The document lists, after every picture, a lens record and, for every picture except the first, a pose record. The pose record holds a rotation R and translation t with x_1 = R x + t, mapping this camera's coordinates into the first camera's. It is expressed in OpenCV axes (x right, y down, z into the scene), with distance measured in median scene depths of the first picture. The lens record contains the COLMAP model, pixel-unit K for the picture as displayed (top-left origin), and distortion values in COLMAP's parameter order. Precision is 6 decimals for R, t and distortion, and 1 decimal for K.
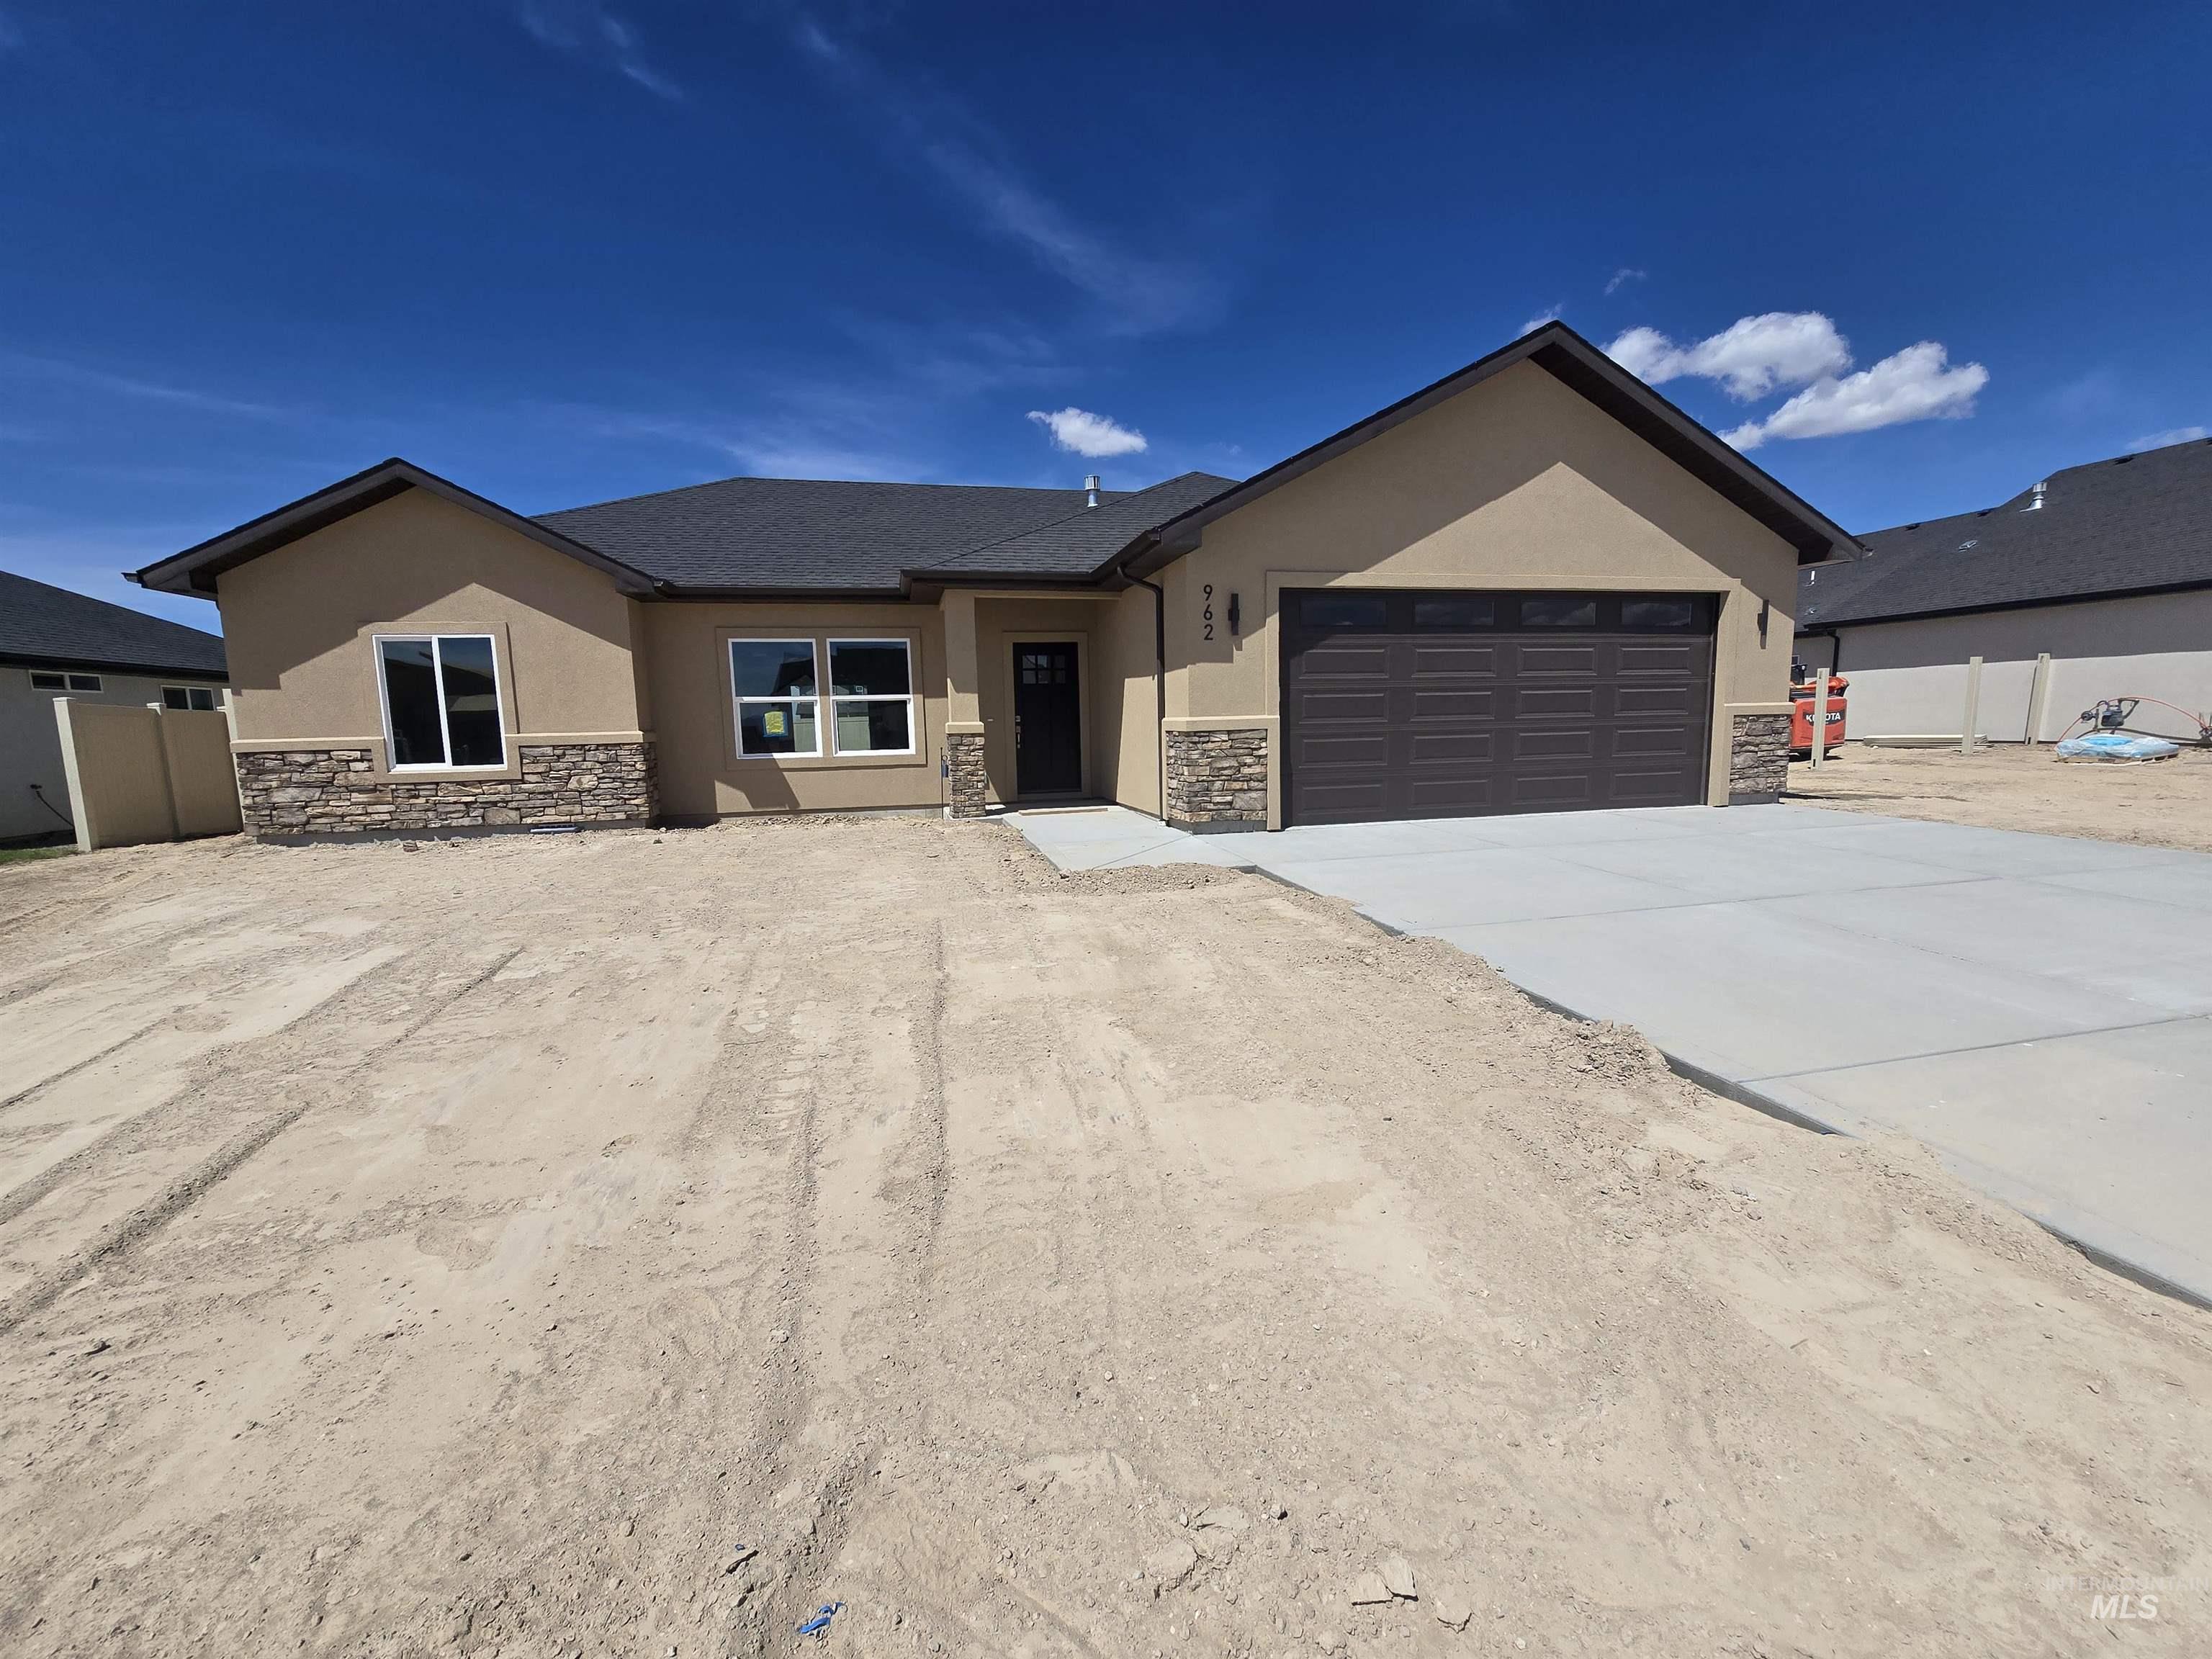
lens RADIAL K [[907.6, 0, 1100.9], [0, 907.6, 837.0], [0, 0, 1]] dist [-0.000275, -0.000231]
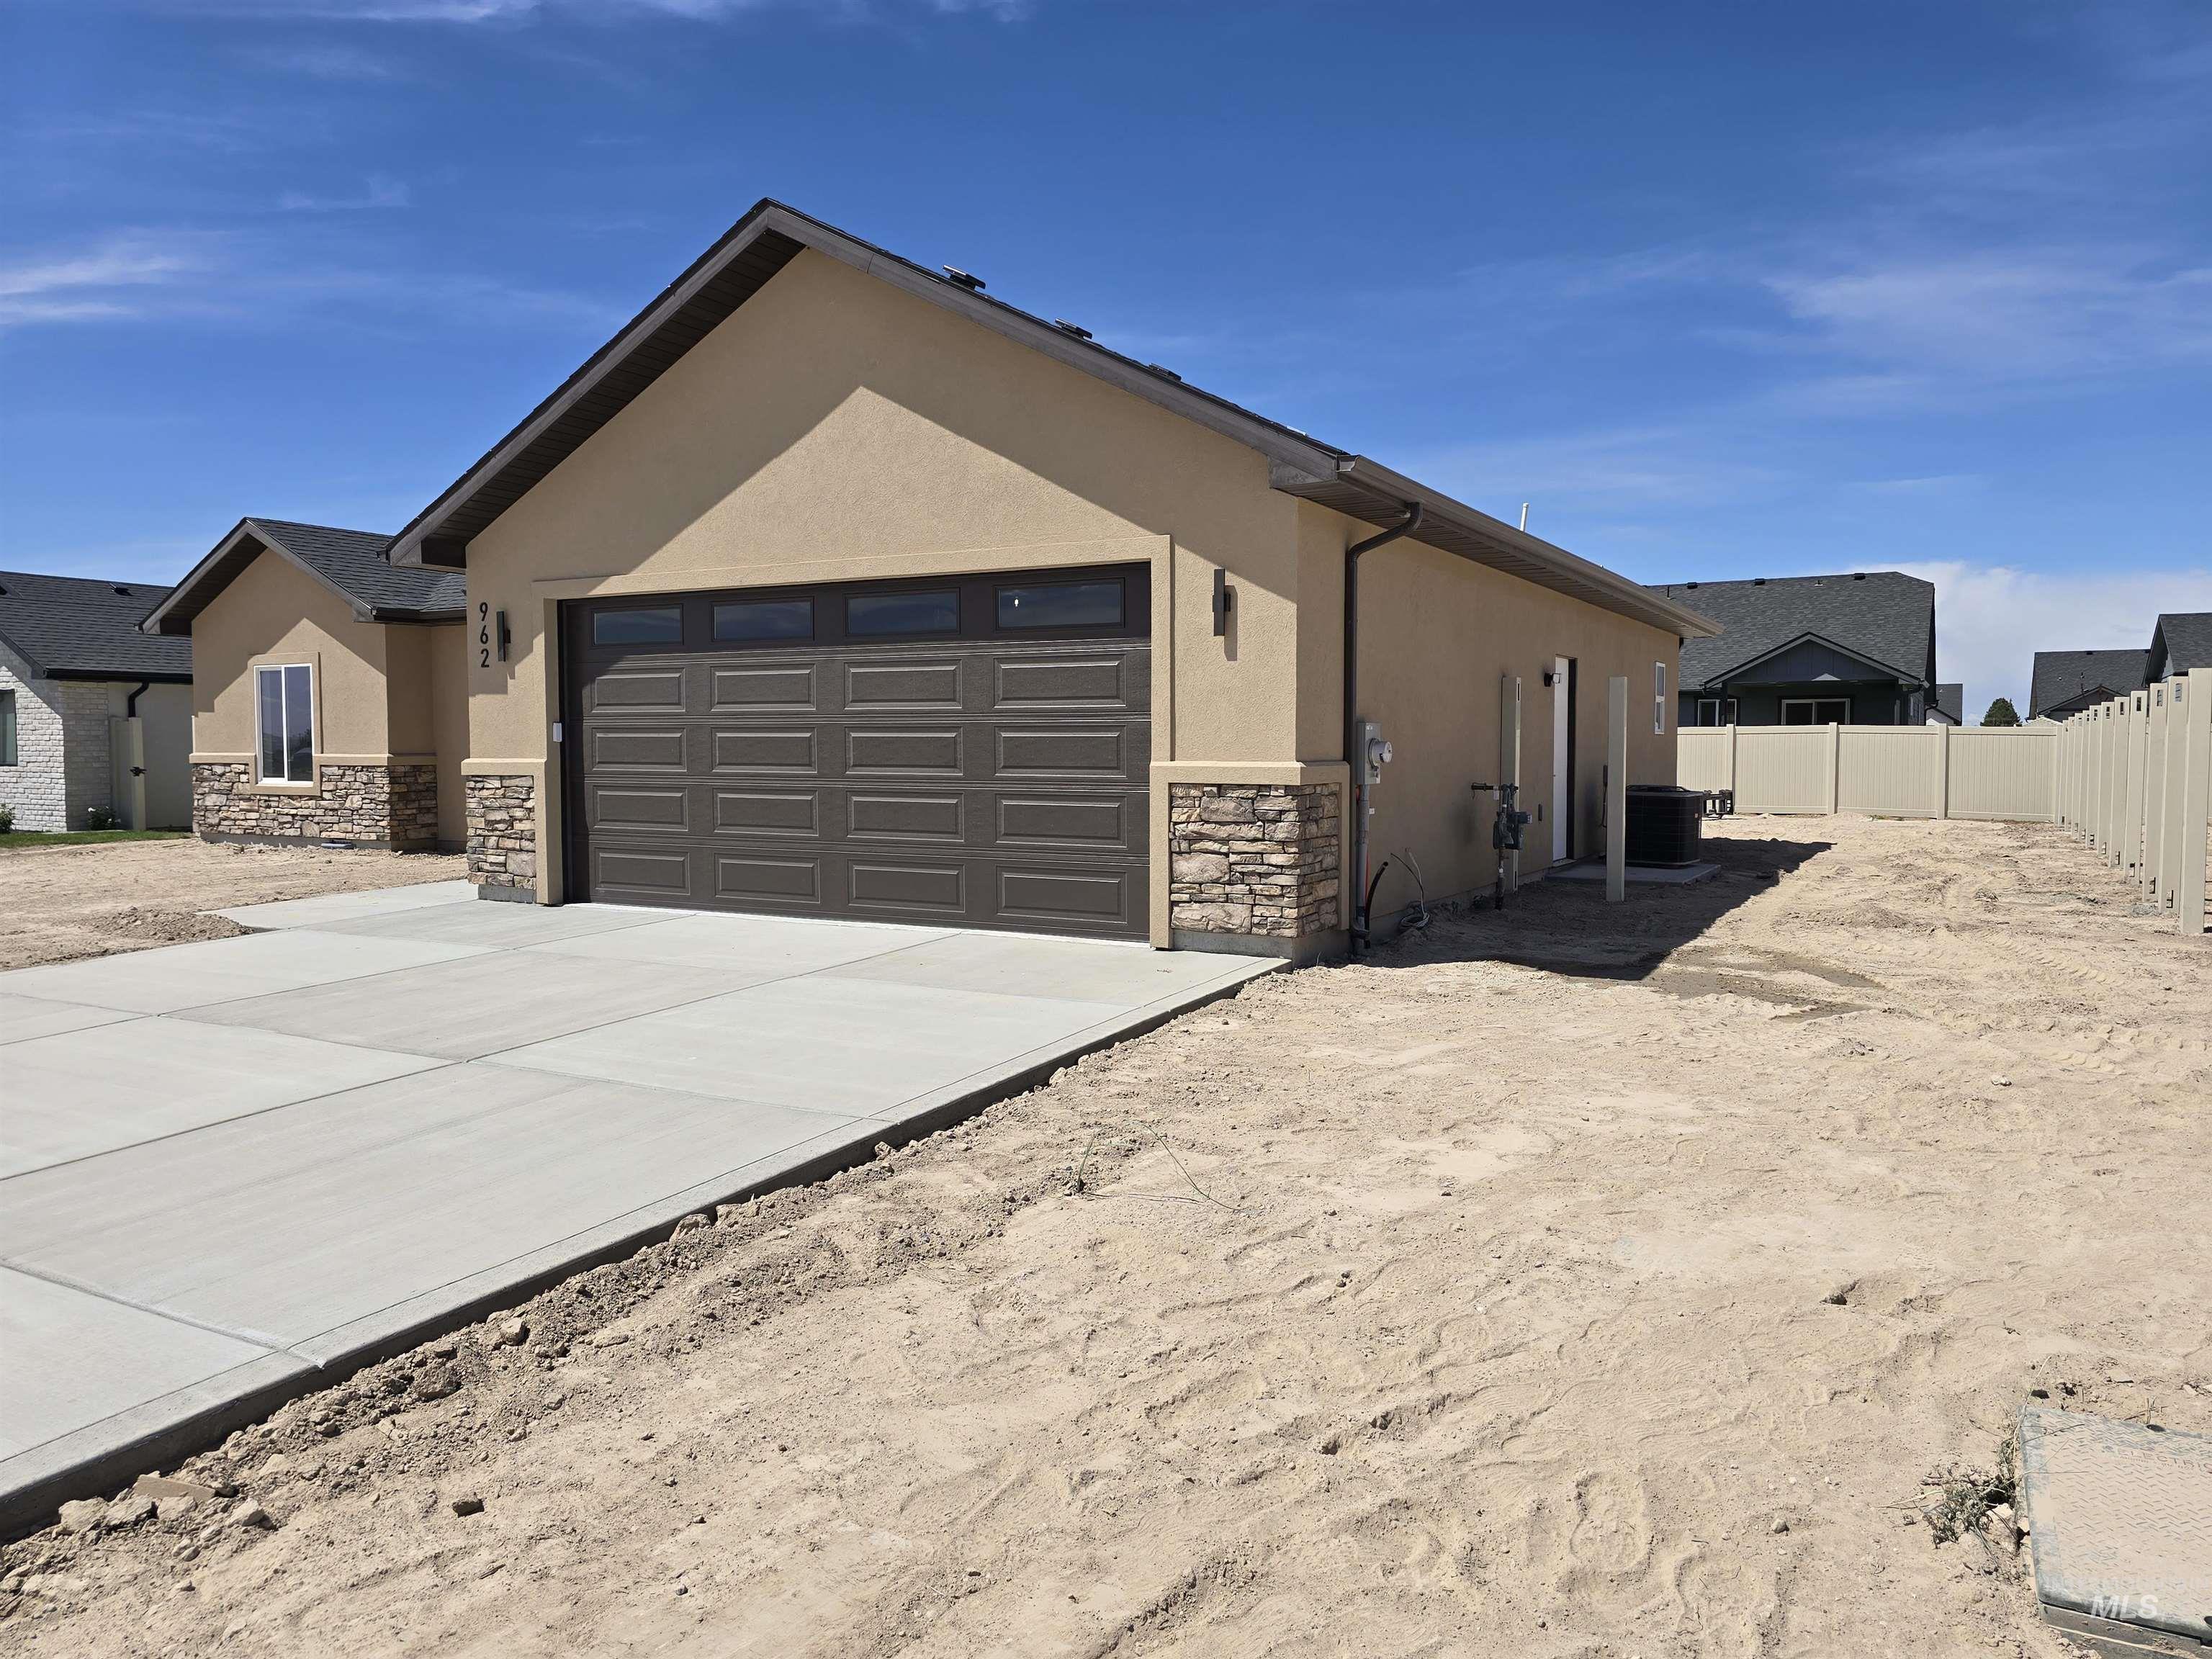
lens RADIAL K [[1455.7, 0, 1106.0], [0, 1455.7, 829.5], [0, 0, 1]] dist [-0.003278, -0.001269]
pose [[0.751681, 0.062021, -0.656604, 1.245558], [-0.101095, 0.994638, -0.021783, -0.084213], [0.651732, 0.082753, 0.753921, 0.324695]]
